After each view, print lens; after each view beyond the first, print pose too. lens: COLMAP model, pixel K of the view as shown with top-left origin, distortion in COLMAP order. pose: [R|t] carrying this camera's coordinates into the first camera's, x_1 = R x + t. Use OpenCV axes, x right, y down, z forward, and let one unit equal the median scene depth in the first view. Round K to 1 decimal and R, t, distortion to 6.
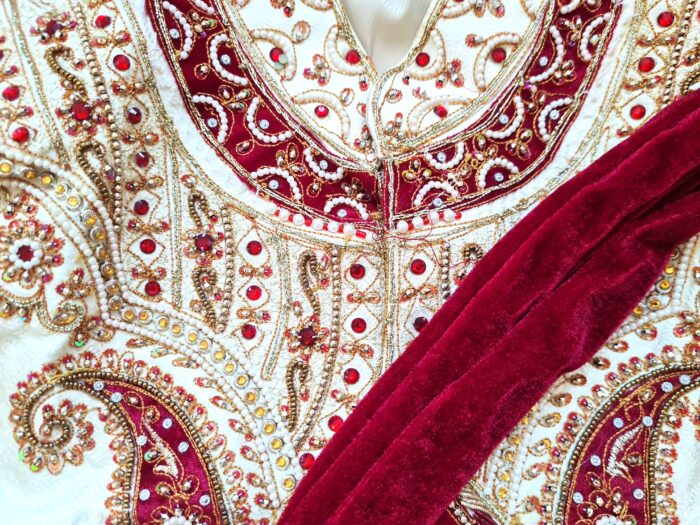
lens RADIAL K [[568.8, 0, 350.0], [0, 568.8, 262.5], [0, 0, 1]] dist [0.002823, 0.000100]
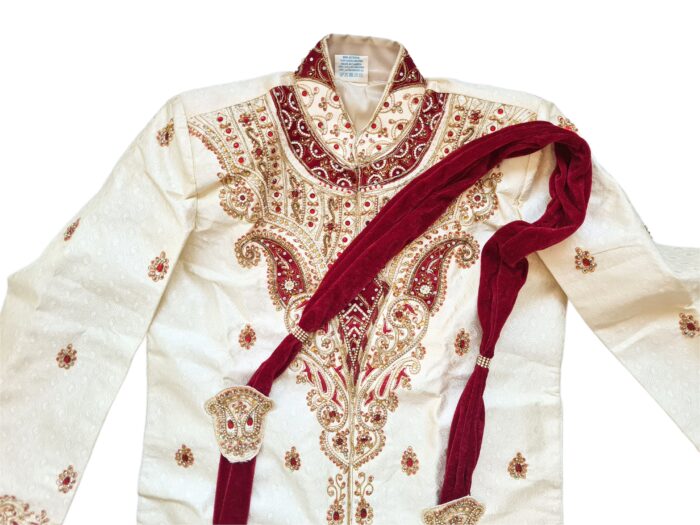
lens RADIAL K [[488.6, 0, 350.0], [0, 488.6, 262.5], [0, 0, 1]] dist [-0.000320, 0.001133]
pose [[0.999688, 0.022481, -0.010882, 0.059196], [-0.020203, 0.984027, 0.176871, -0.137706], [0.014685, -0.176596, 0.984174, -1.541416]]
